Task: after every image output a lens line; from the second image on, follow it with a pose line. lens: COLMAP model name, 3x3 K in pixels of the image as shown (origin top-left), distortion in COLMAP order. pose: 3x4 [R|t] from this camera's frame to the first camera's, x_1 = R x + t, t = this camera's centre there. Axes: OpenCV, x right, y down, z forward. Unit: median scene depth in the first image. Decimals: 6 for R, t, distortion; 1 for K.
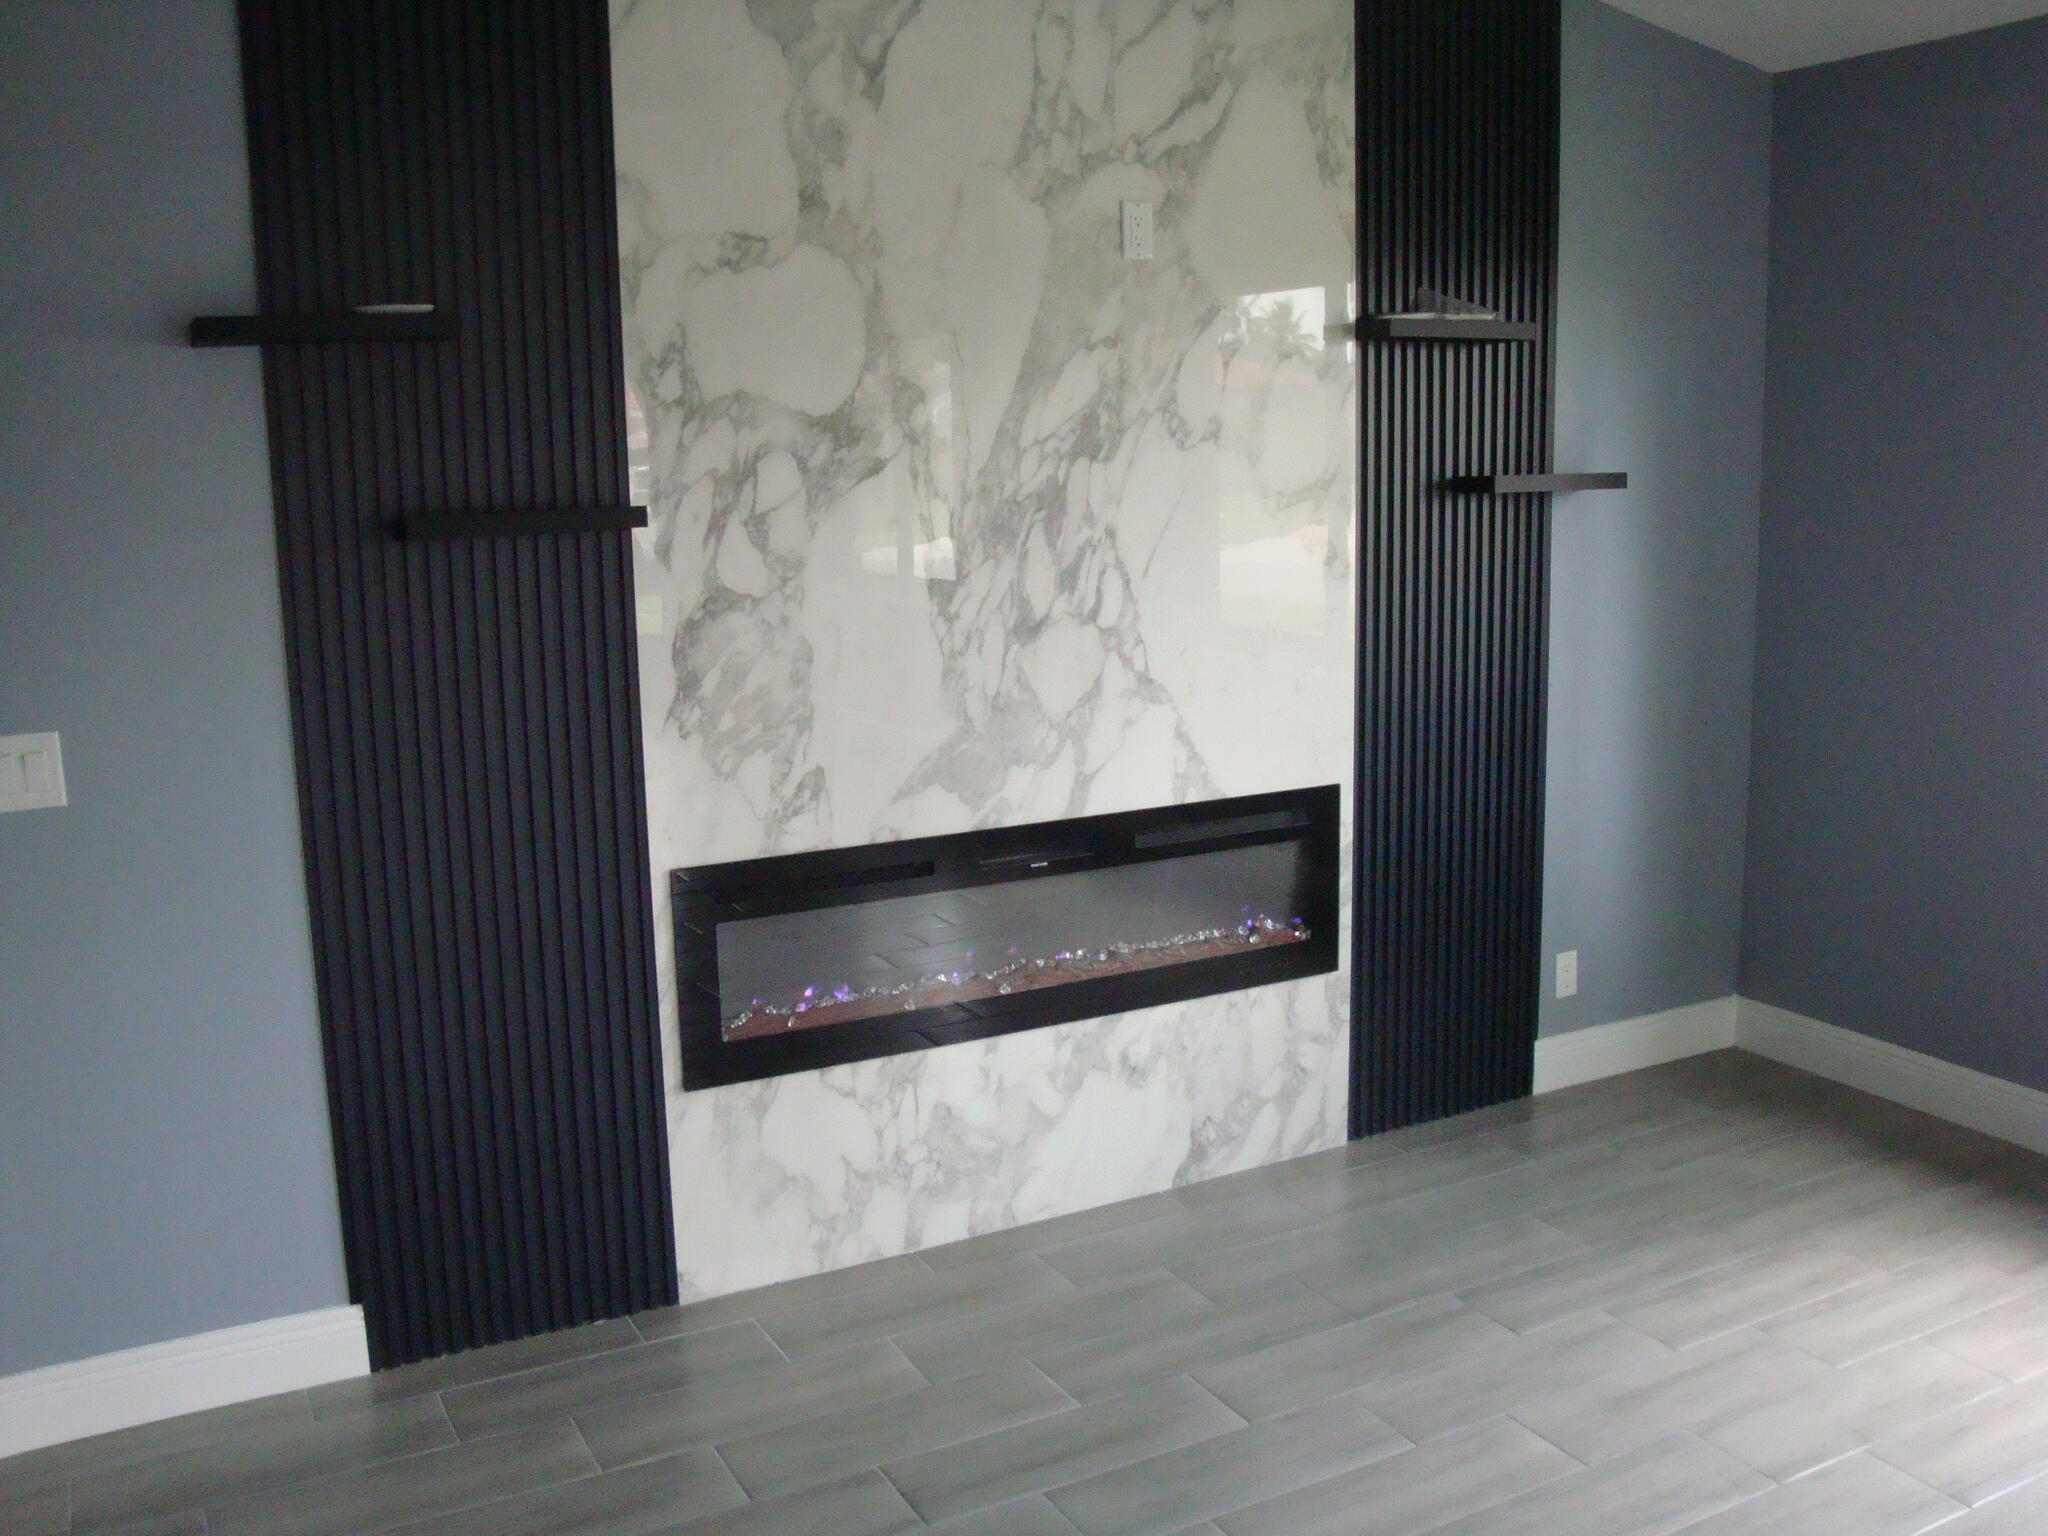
lens RADIAL K [[1832.1, 0, 1033.8], [0, 1832.1, 758.3], [0, 0, 1]] dist [-0.148419, 0.118112]
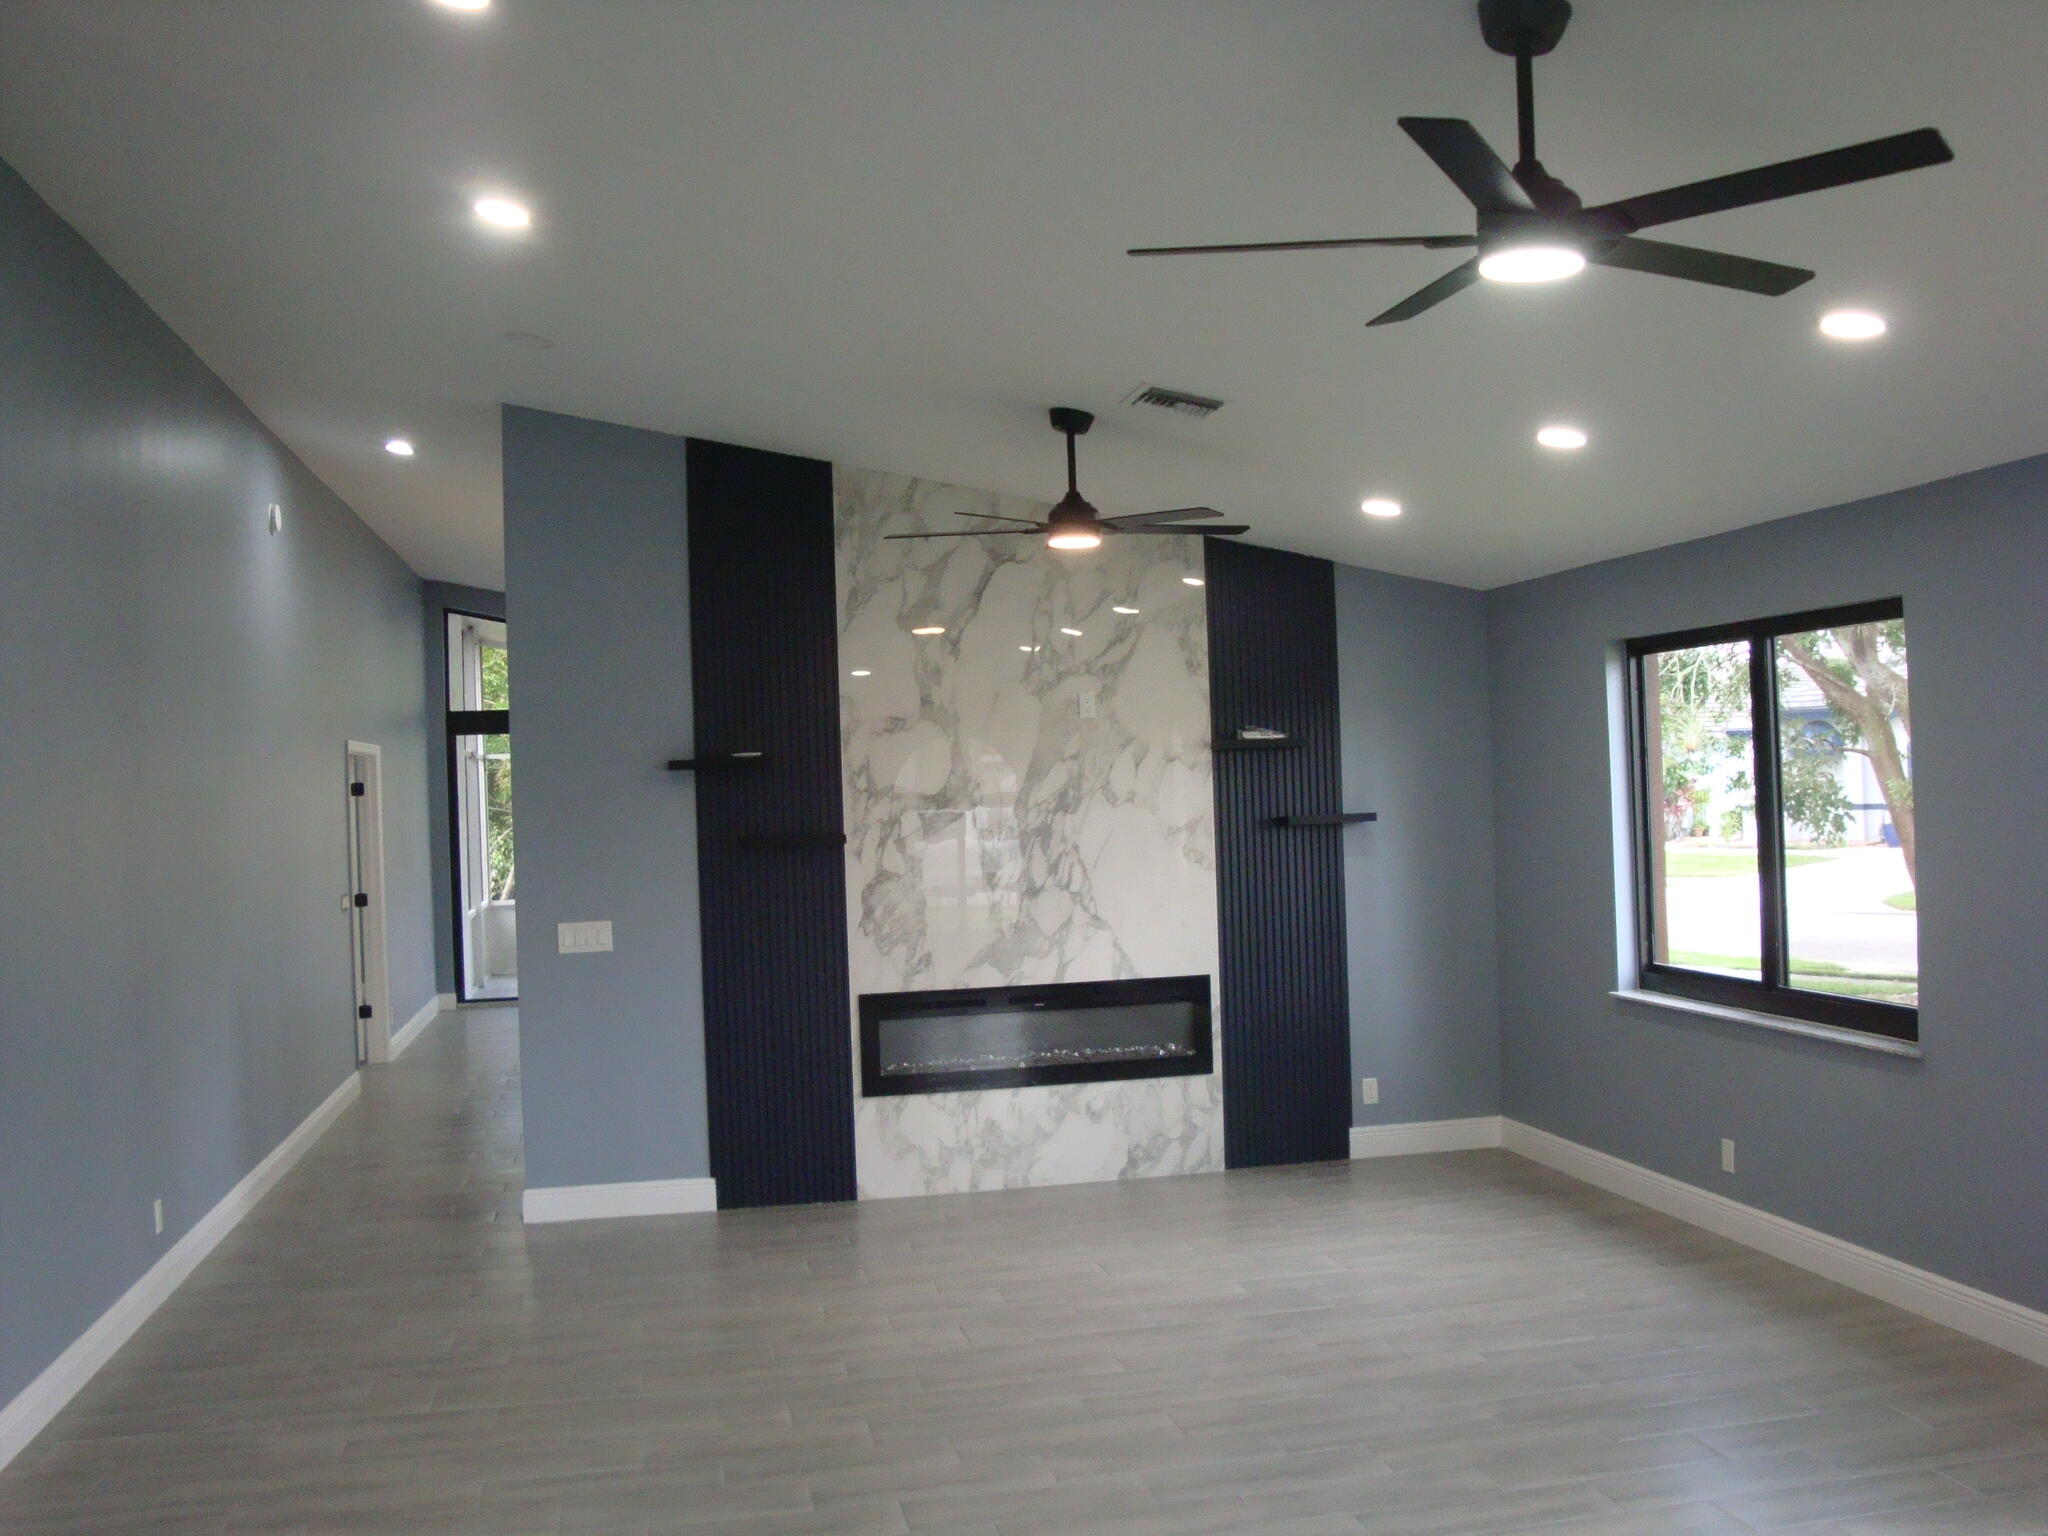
lens RADIAL K [[1832.1, 0, 1033.8], [0, 1832.1, 758.3], [0, 0, 1]] dist [-0.148419, 0.118112]
pose [[0.958681, -0.015045, -0.284087, 0.606108], [-0.034691, 0.984966, -0.169230, 0.136931], [0.282362, 0.172093, 0.943746, -1.038511]]
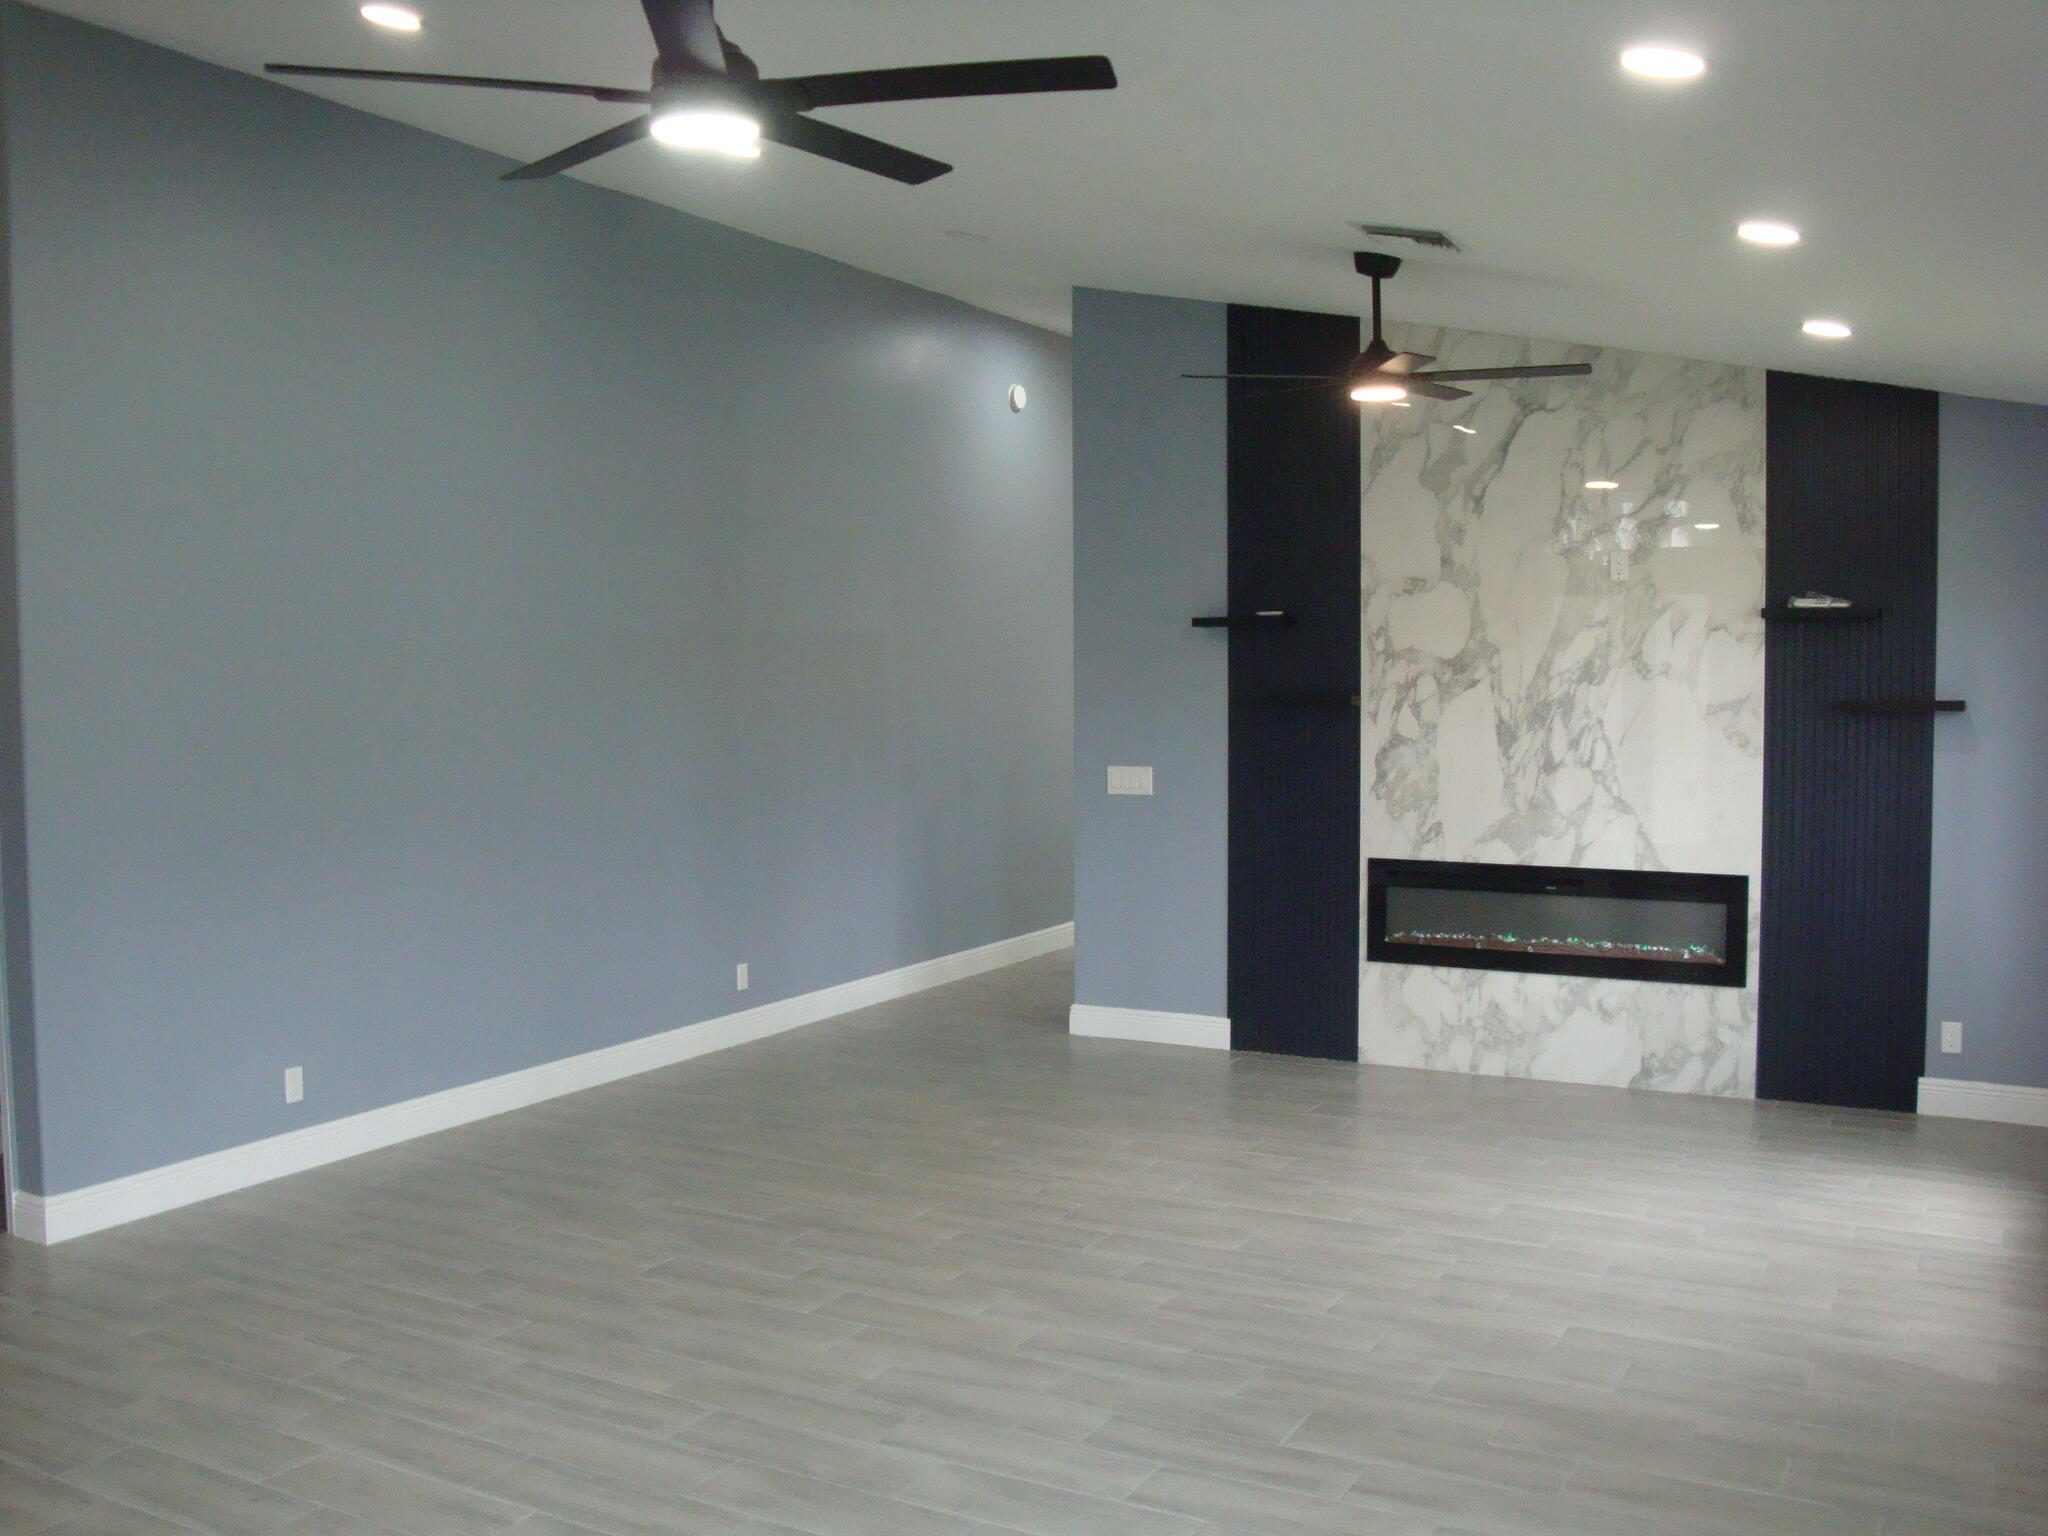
lens RADIAL K [[1832.1, 0, 1033.8], [0, 1832.1, 758.3], [0, 0, 1]] dist [-0.148419, 0.118112]
pose [[0.550162, 0.065765, -0.832464, 1.324805], [-0.148801, 0.988660, -0.020236, 0.043304], [0.821693, 0.135005, 0.553710, -0.551350]]
